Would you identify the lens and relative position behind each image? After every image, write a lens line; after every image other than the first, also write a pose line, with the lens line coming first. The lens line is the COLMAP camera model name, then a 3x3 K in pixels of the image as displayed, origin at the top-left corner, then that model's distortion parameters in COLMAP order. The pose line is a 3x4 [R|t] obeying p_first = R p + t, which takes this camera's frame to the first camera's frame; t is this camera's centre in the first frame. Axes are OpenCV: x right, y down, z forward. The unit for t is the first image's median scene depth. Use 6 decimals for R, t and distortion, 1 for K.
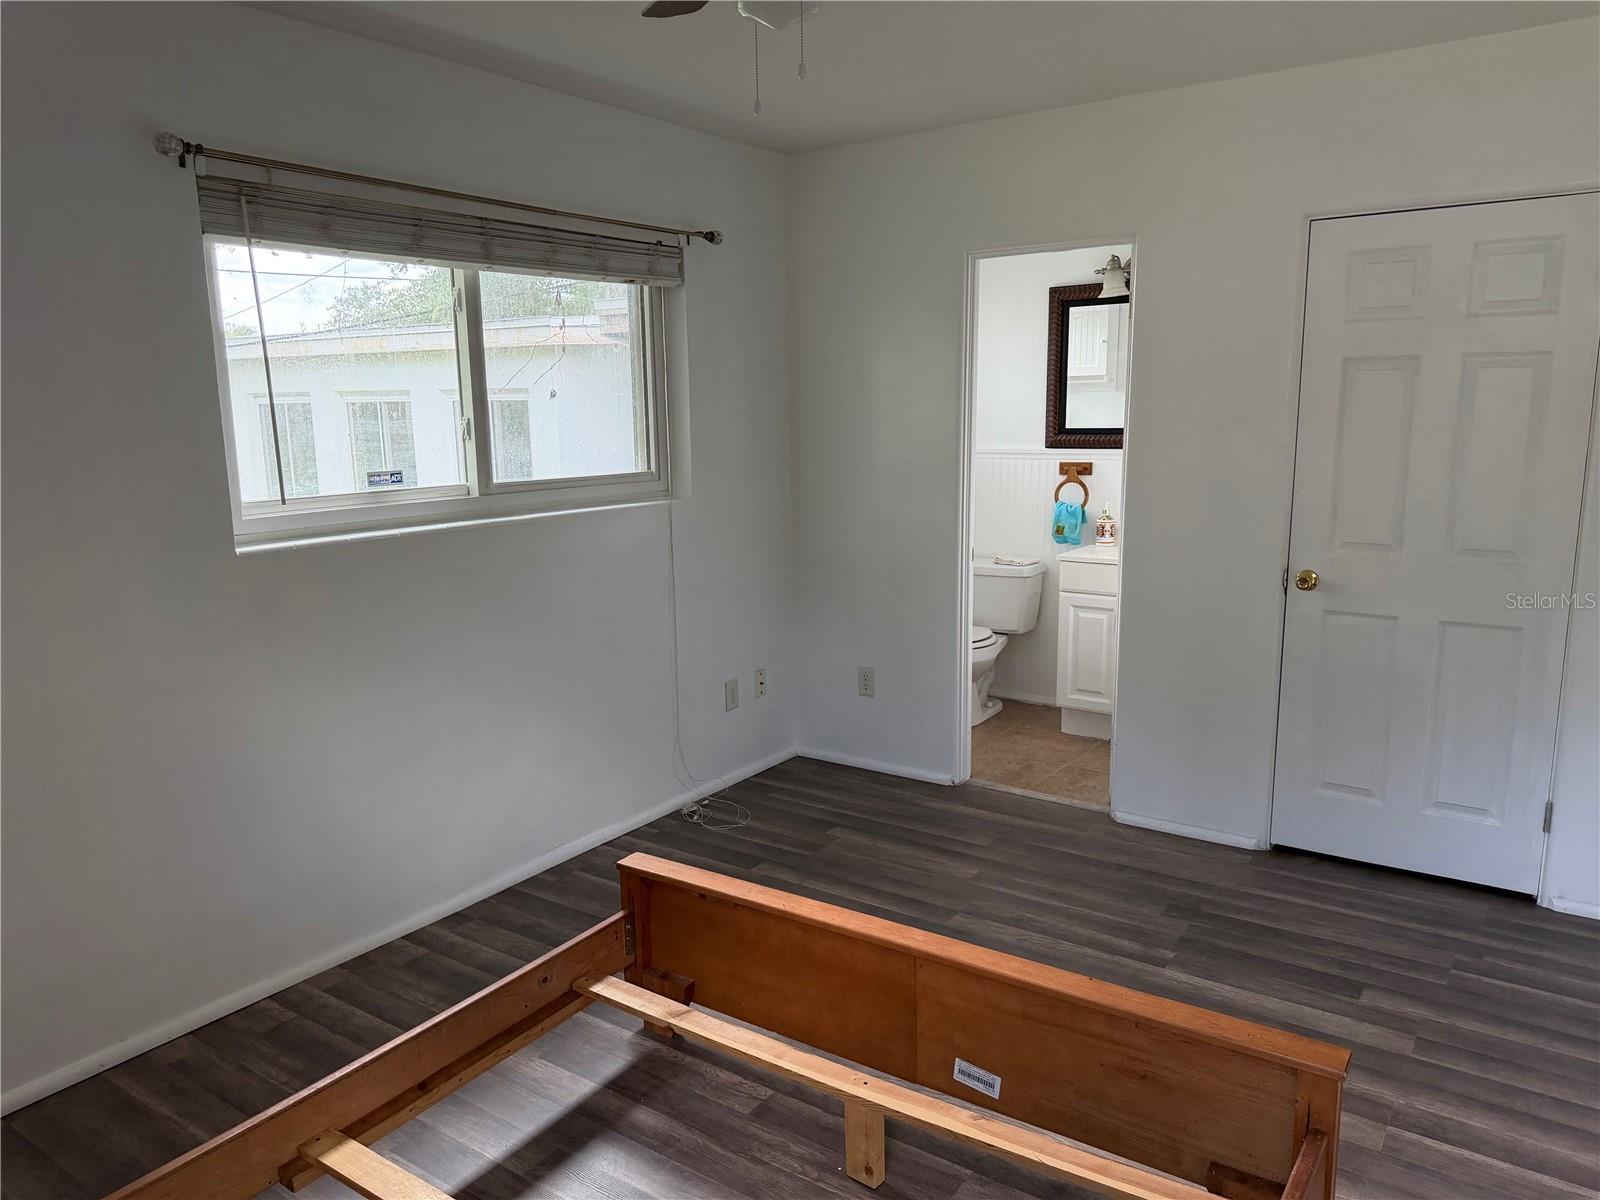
lens RADIAL K [[1158.3, 0, 799.3], [0, 1158.3, 607.5], [0, 0, 1]] dist [0.033537, -0.011072]
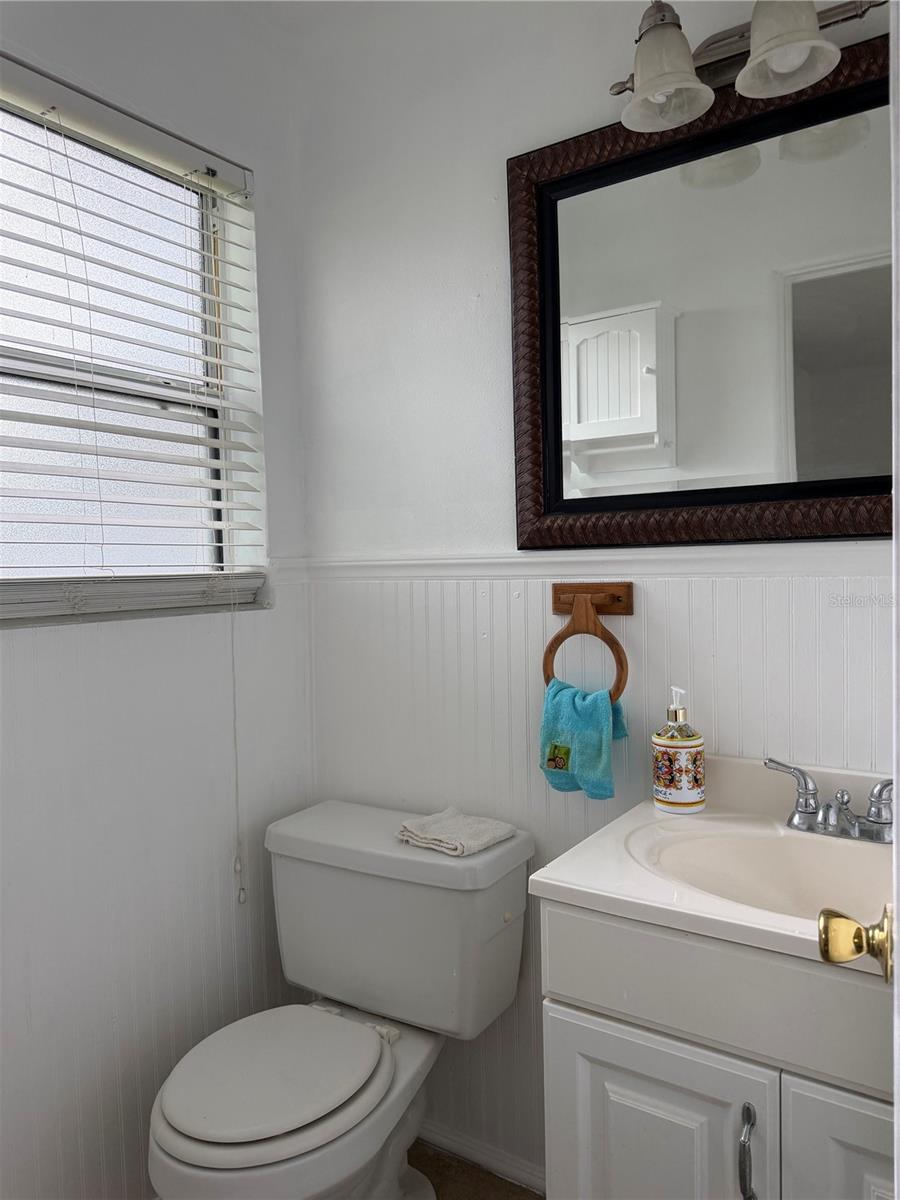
lens RADIAL K [[868.7, 0, 447.2], [0, 868.7, 596.4], [0, 0, 1]] dist [0.033537, -0.011072]
pose [[0.999718, -0.016517, 0.017048, 0.184197], [0.018653, 0.990819, -0.133900, -0.082032], [-0.014680, 0.134180, 0.990848, 0.709425]]
